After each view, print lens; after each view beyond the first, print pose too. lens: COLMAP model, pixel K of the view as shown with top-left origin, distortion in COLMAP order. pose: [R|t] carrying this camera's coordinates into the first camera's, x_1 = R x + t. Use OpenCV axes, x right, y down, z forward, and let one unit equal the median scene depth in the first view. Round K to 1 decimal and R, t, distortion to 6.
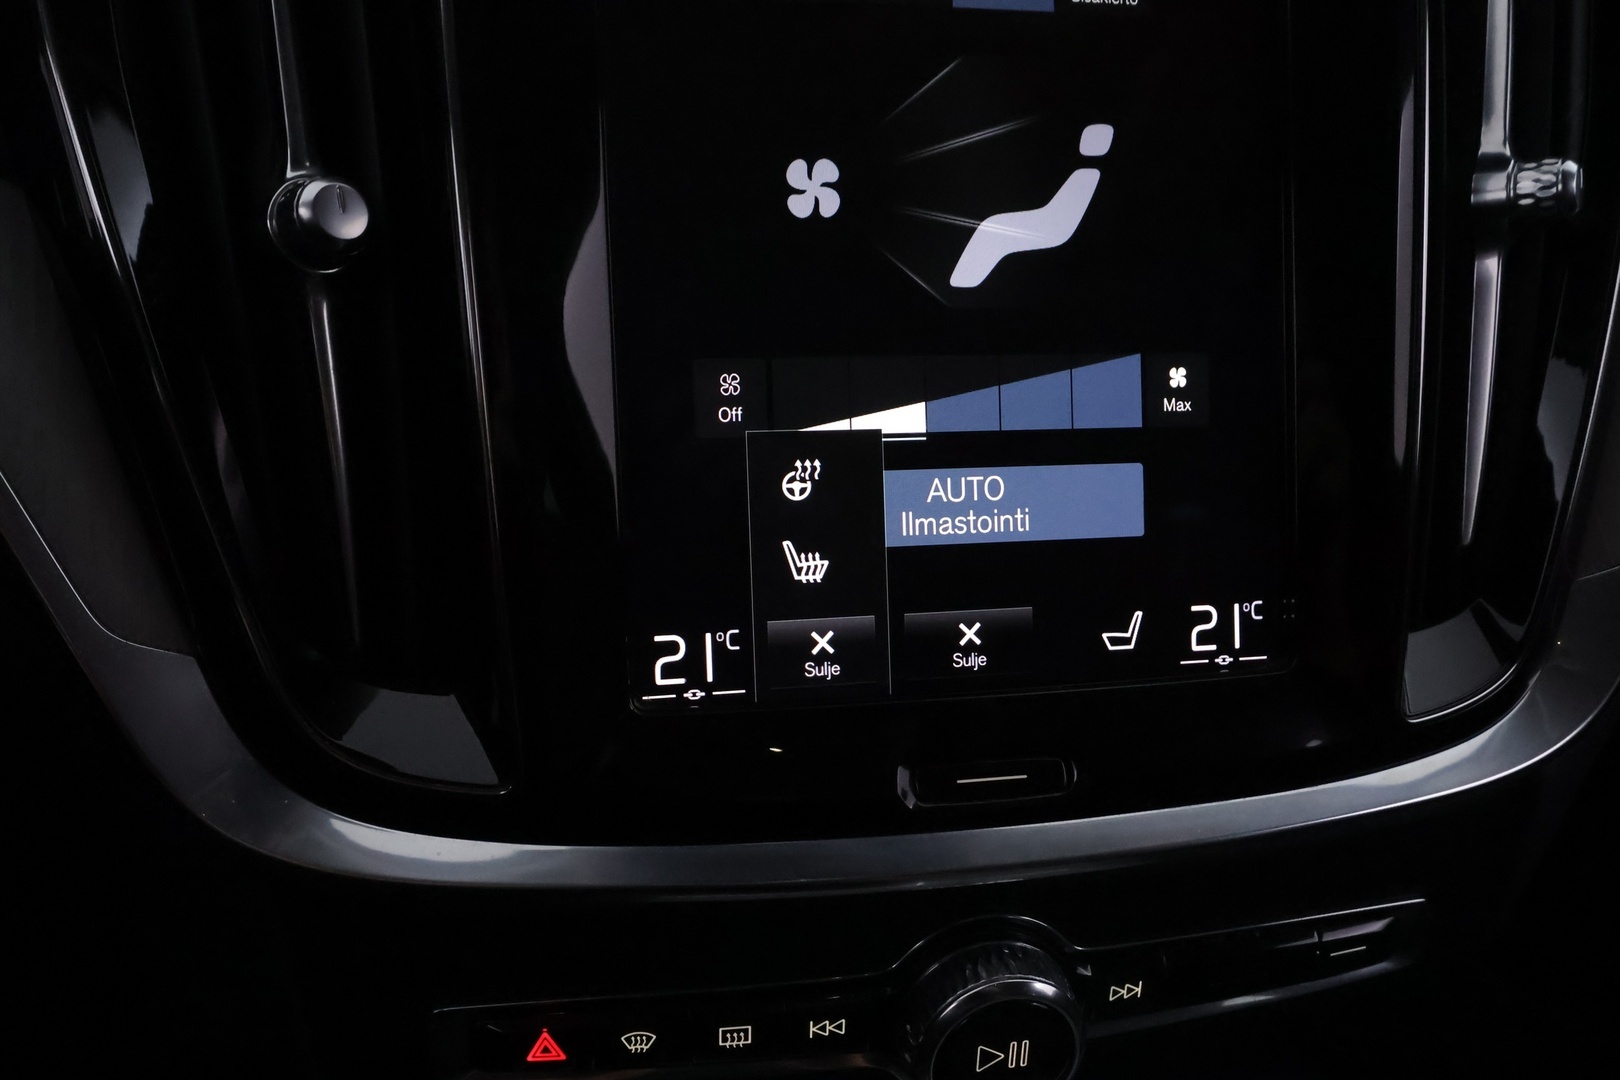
lens RADIAL K [[1329.0, 0, 783.2], [0, 1329.0, 580.8], [0, 0, 1]] dist [-0.006409, 0.010140]
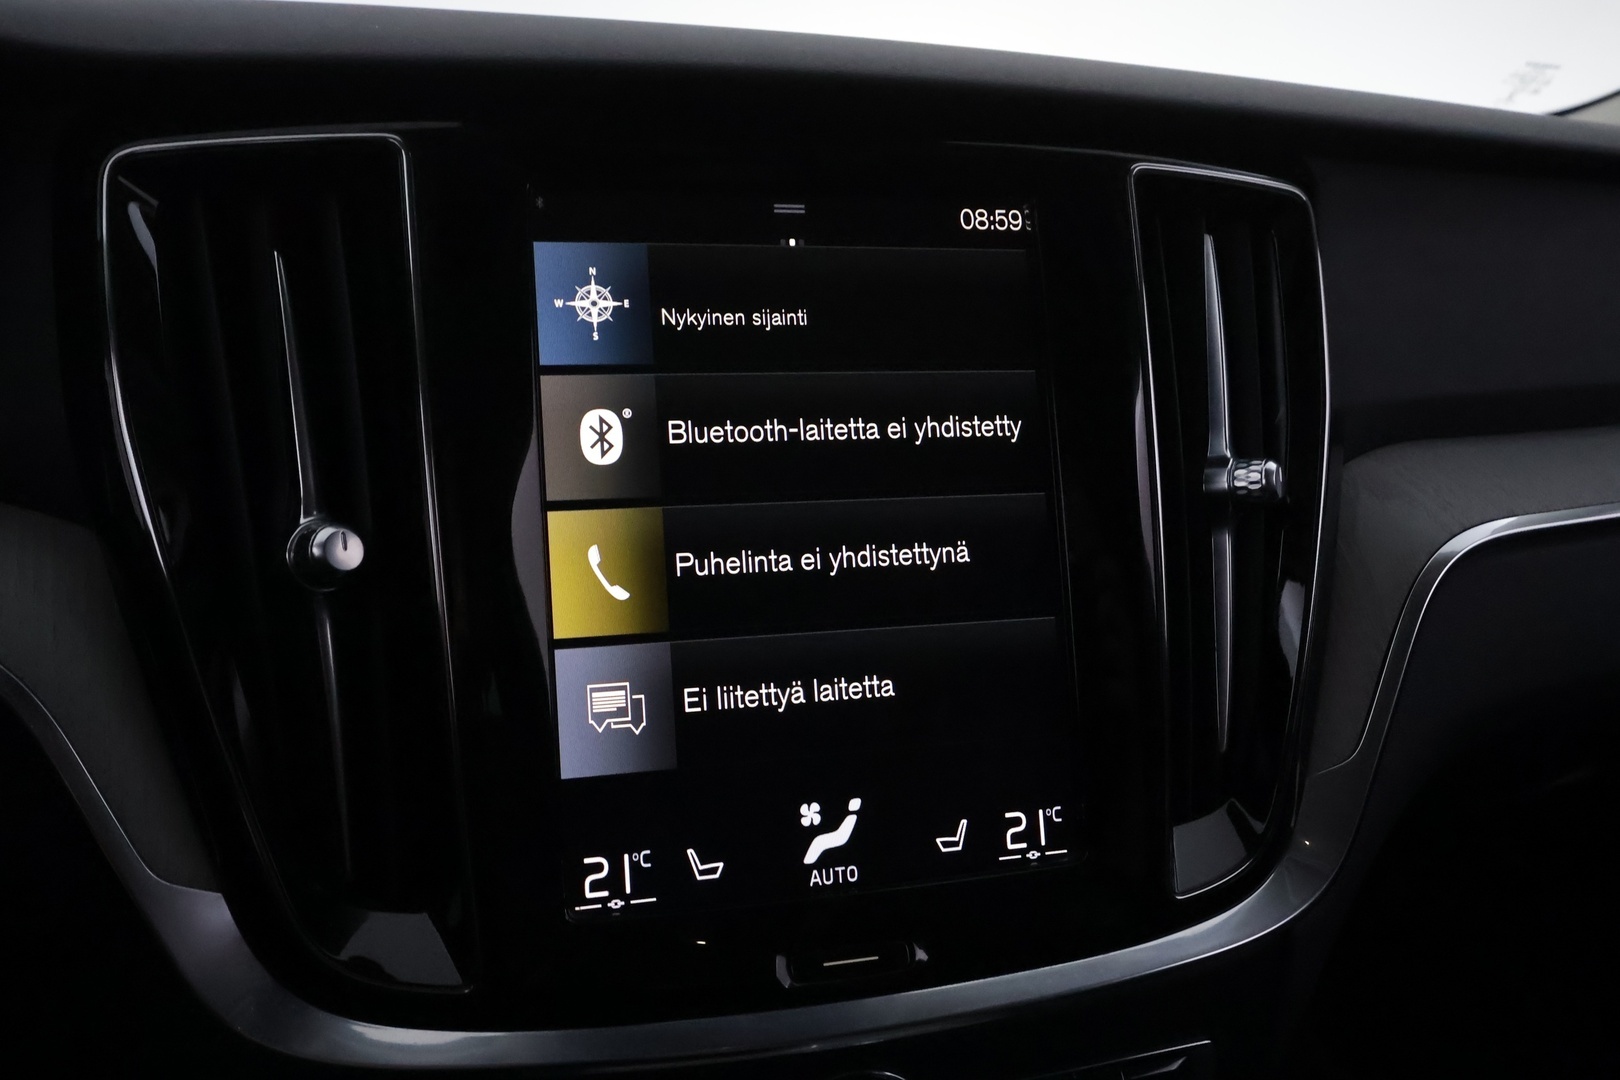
lens RADIAL K [[1329.0, 0, 791.8], [0, 1329.0, 546.5], [0, 0, 1]] dist [-0.006409, 0.010140]
pose [[0.997673, -0.024214, 0.063735, 0.026295], [0.032532, 0.990596, -0.132894, -0.073428], [-0.059918, 0.134658, 0.989079, -0.294988]]
